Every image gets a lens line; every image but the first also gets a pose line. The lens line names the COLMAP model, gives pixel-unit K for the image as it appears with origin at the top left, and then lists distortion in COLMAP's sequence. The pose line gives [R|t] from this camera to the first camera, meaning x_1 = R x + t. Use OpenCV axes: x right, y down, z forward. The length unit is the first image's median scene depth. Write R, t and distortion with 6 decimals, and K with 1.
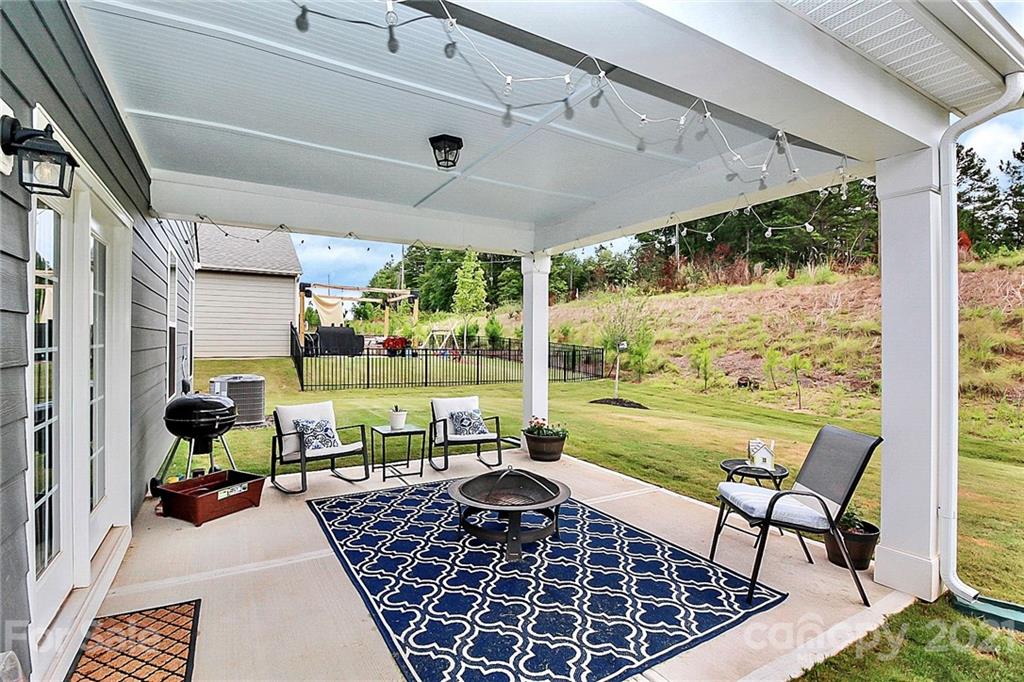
lens RADIAL K [[484.6, 0, 503.6], [0, 484.6, 344.1], [0, 0, 1]] dist [-0.000270, -0.009833]
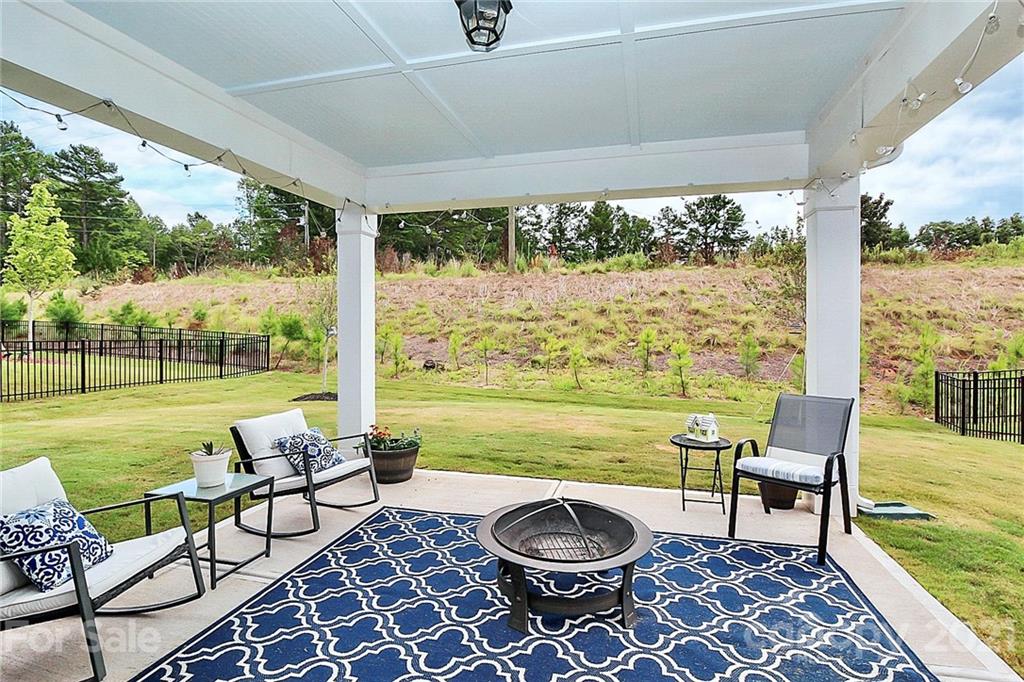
lens RADIAL K [[484.6, 0, 521.4], [0, 484.6, 329.0], [0, 0, 1]] dist [-0.000270, -0.009833]
pose [[0.691681, -0.010075, 0.722133, -0.129961], [0.011168, 0.999932, 0.003254, -0.000388], [-0.722117, 0.005814, 0.691746, 0.130281]]
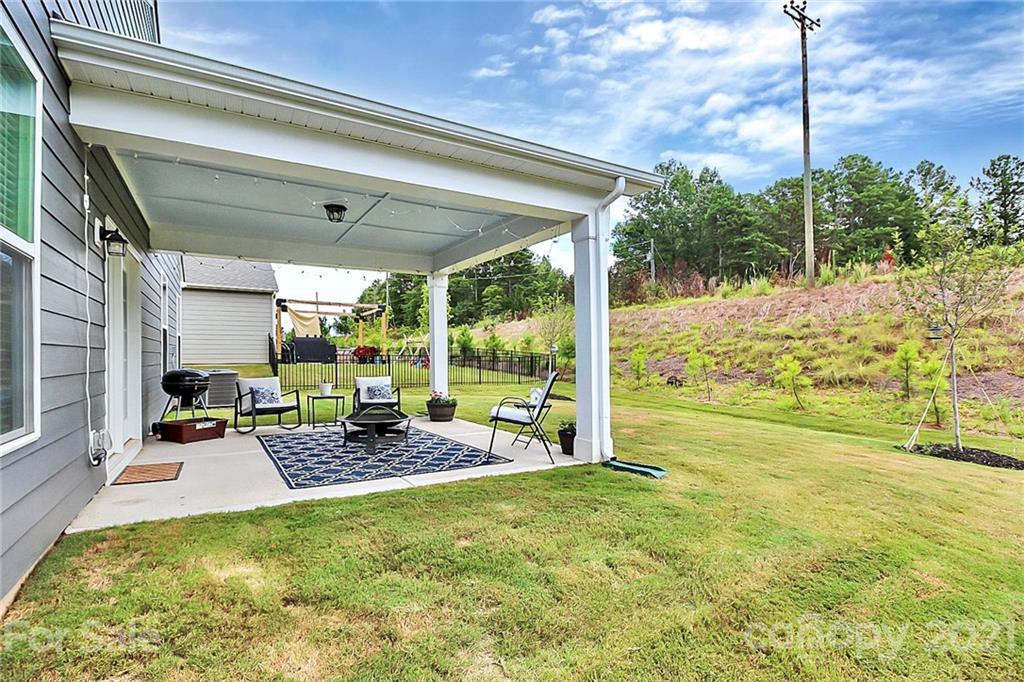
lens RADIAL K [[484.6, 0, 522.8], [0, 484.6, 357.7], [0, 0, 1]] dist [-0.000270, -0.009833]
pose [[0.998967, -0.016216, 0.042458, 0.093974], [0.016440, 0.999853, -0.004927, 0.023592], [-0.042372, 0.005620, 0.999086, -0.142996]]
